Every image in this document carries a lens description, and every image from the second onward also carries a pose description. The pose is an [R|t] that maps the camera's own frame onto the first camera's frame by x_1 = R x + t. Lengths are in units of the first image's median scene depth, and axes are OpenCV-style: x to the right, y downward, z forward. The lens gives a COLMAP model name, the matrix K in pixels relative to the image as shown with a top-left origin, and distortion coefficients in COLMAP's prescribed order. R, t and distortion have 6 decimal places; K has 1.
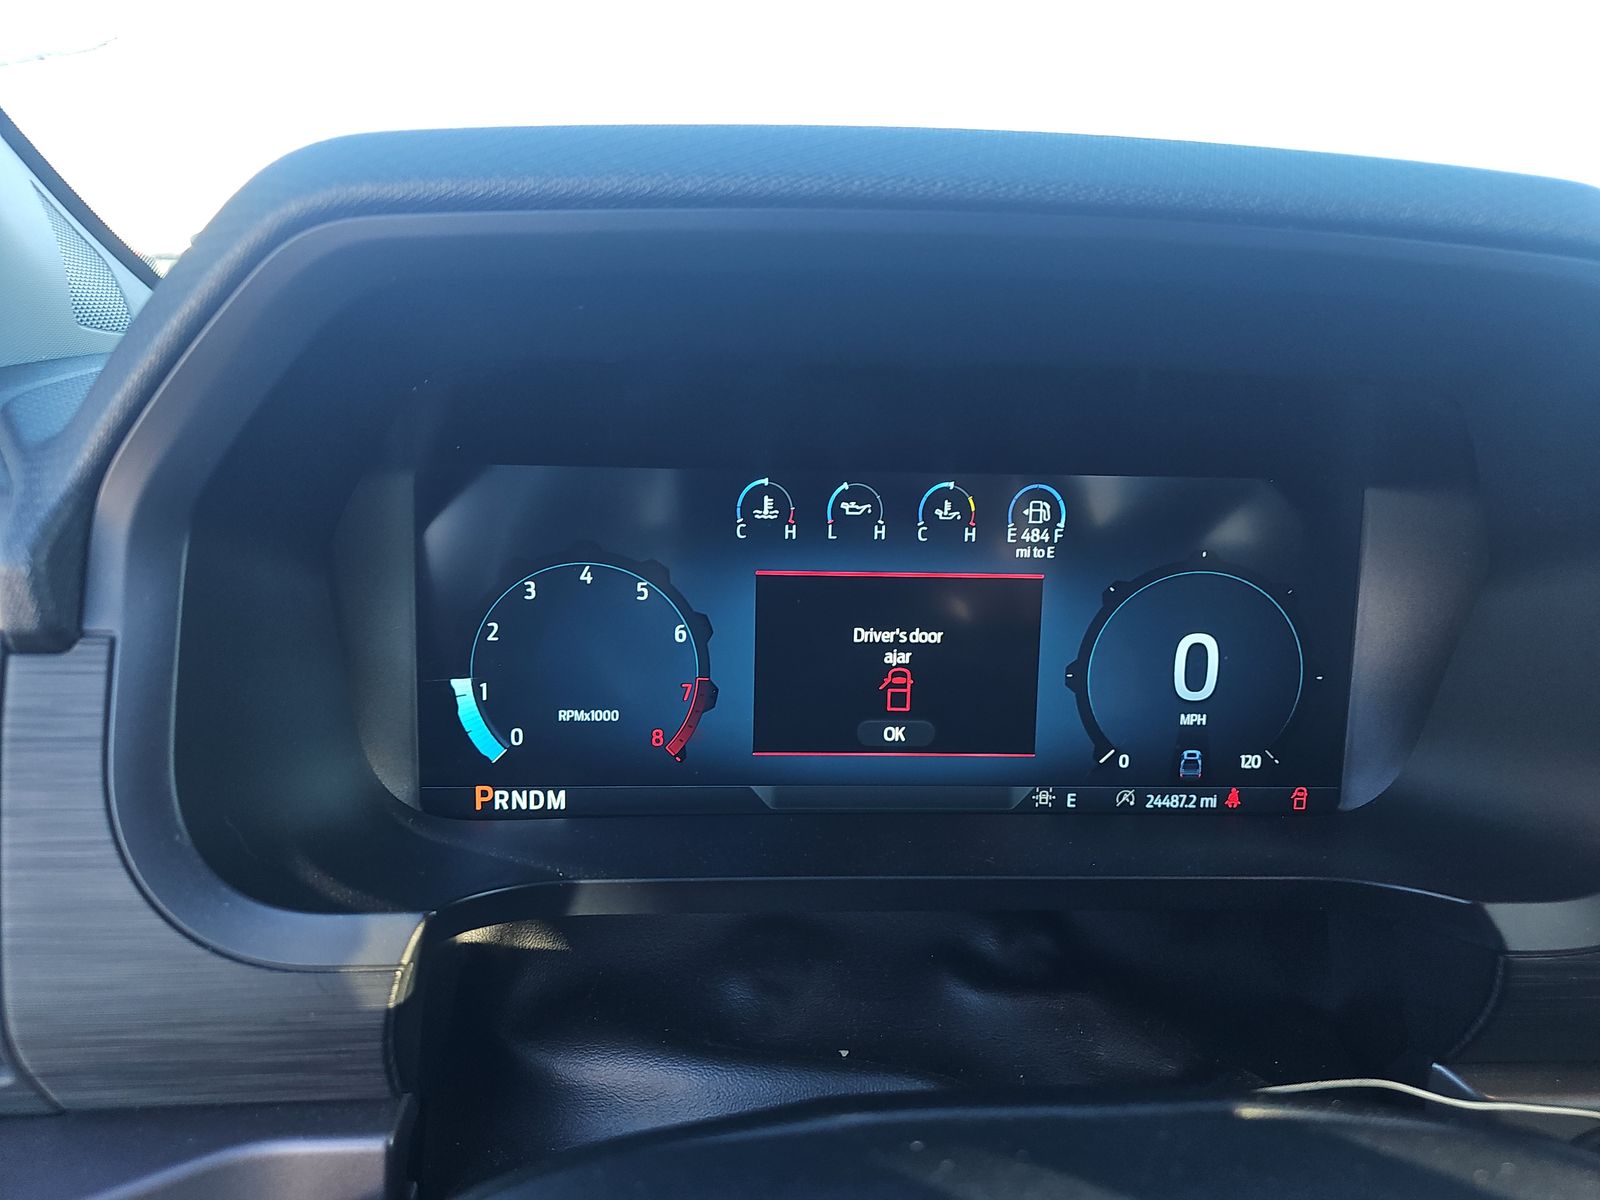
lens RADIAL K [[1060.2, 0, 787.6], [0, 1060.2, 600.2], [0, 0, 1]] dist [0.034462, -0.001846]
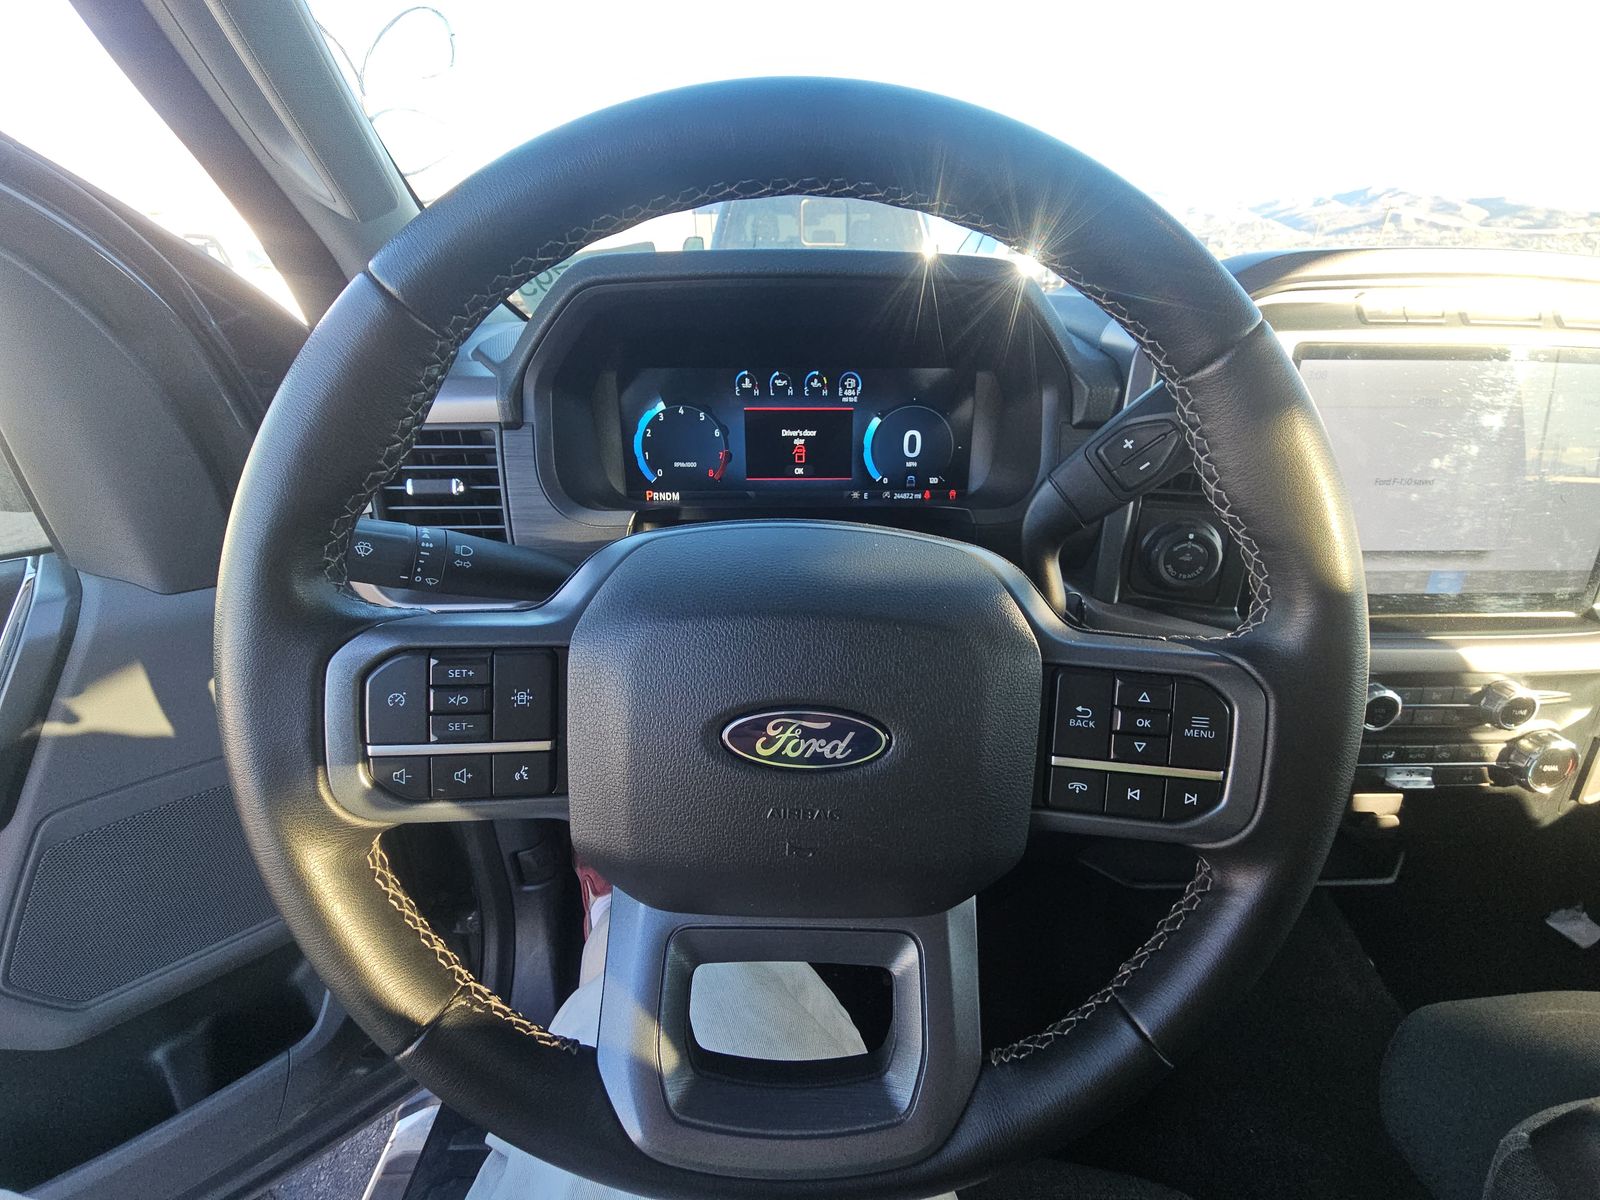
lens RADIAL K [[637.0, 0, 809.6], [0, 637.0, 605.4], [0, 0, 1]] dist [0.003459, -0.007101]
pose [[0.999362, -0.007724, -0.034857, 0.185191], [0.014946, 0.977157, 0.211991, 0.119190], [0.032424, -0.212377, 0.976650, -0.663229]]
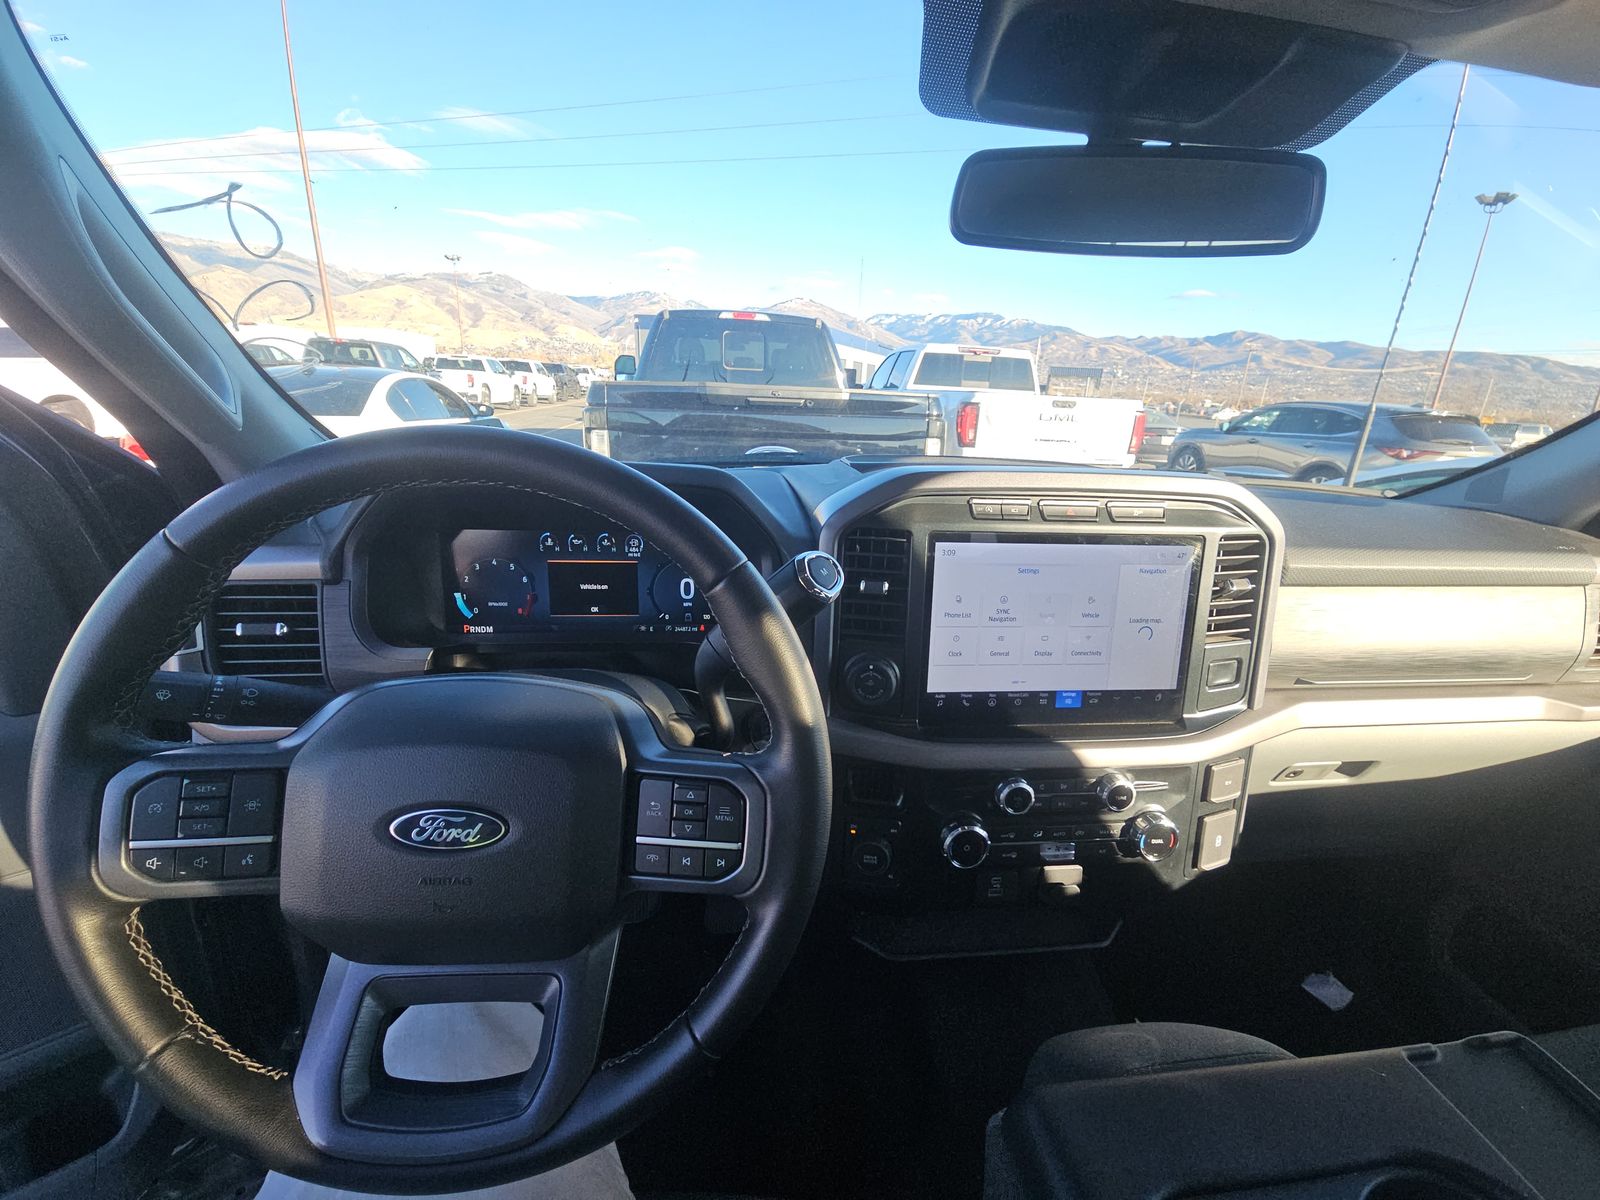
lens RADIAL K [[637.0, 0, 813.8], [0, 637.0, 606.5], [0, 0, 1]] dist [0.003459, -0.007101]
pose [[0.997791, -0.007608, 0.065995, 0.666409], [0.003034, 0.997604, 0.069123, -0.019290], [-0.066363, -0.068770, 0.995423, -1.052754]]
